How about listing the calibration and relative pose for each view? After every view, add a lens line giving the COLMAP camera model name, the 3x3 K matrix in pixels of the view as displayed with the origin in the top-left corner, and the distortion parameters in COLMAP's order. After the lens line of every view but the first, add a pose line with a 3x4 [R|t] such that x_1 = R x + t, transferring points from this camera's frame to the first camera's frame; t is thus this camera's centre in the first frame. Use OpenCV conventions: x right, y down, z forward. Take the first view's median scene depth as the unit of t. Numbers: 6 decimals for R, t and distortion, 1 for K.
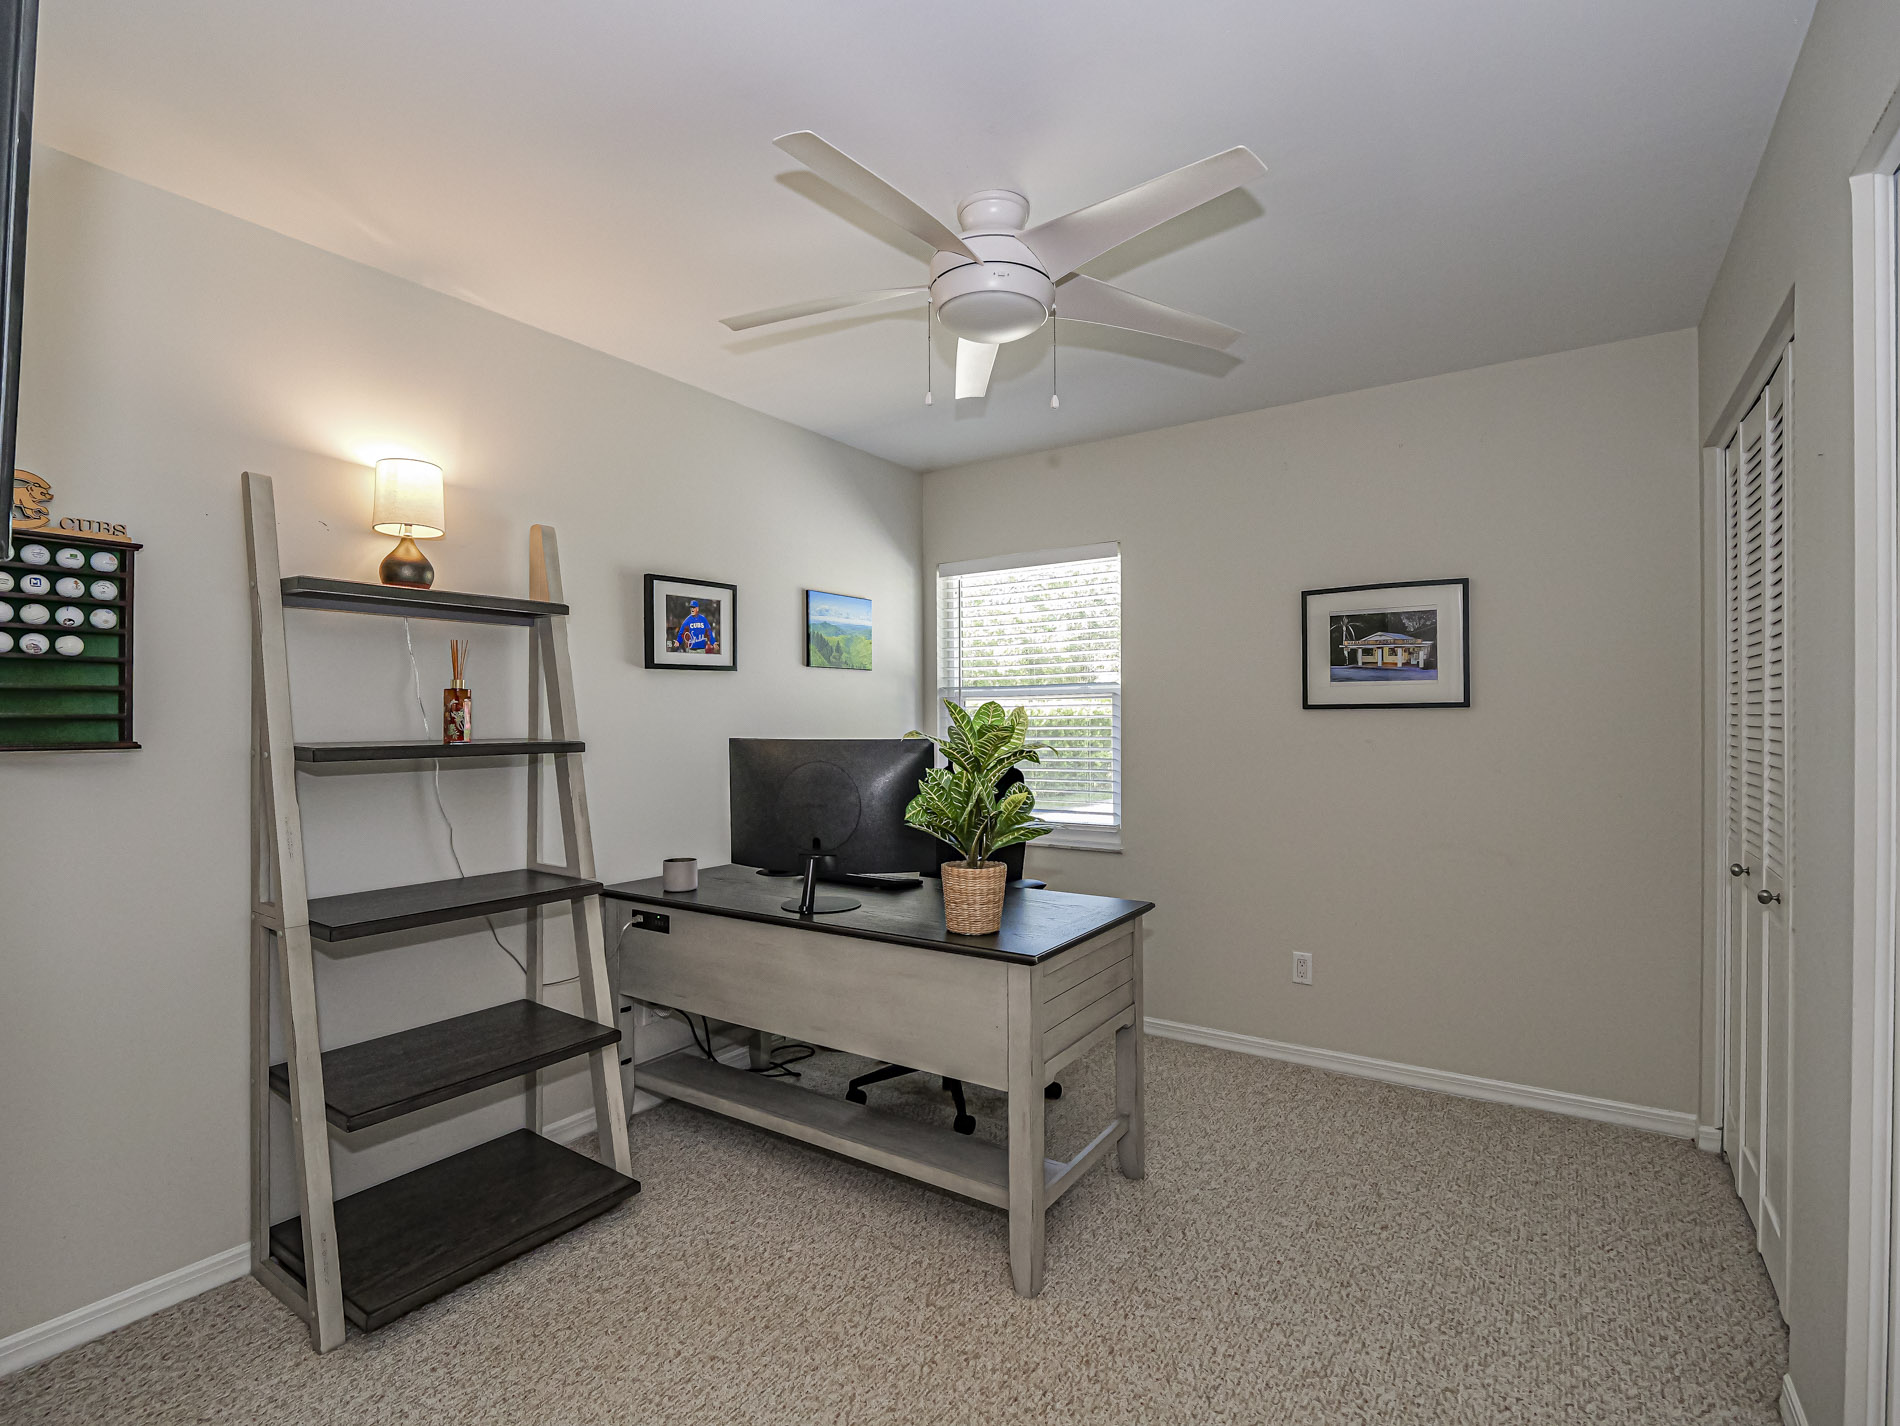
lens RADIAL K [[912.4, 0, 939.1], [0, 912.4, 749.5], [0, 0, 1]] dist [-0.010431, -0.000134]
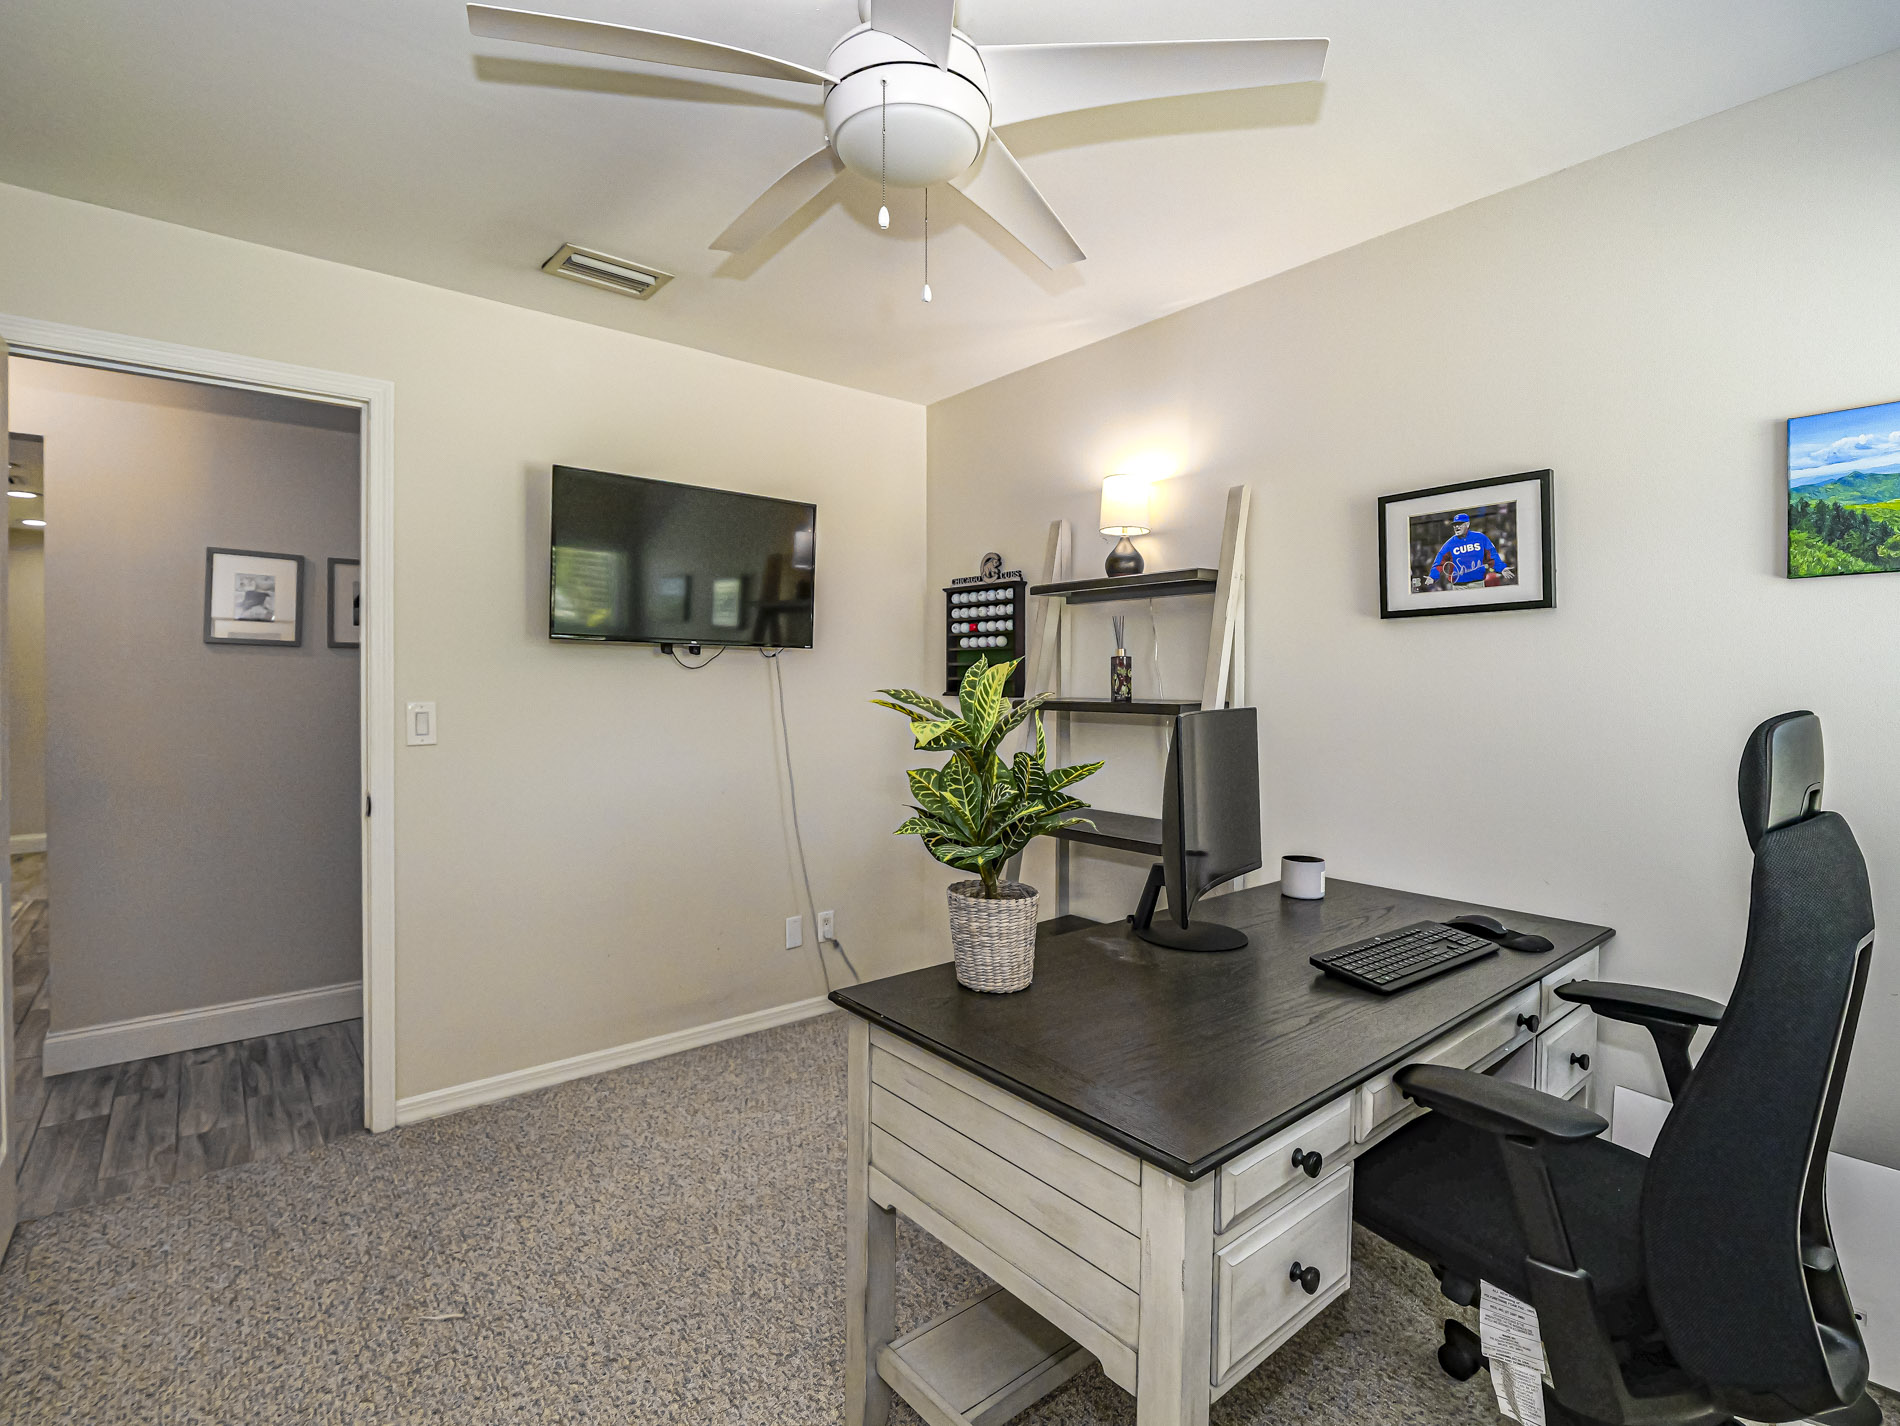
lens RADIAL K [[921.3, 0, 930.9], [0, 921.3, 690.1], [0, 0, 1]] dist [-0.003147, -0.001659]
pose [[-0.285854, 0.018231, -0.958100, 0.524478], [-0.029758, 0.999168, 0.027891, -0.036961], [0.957811, 0.036484, -0.285074, 0.823347]]
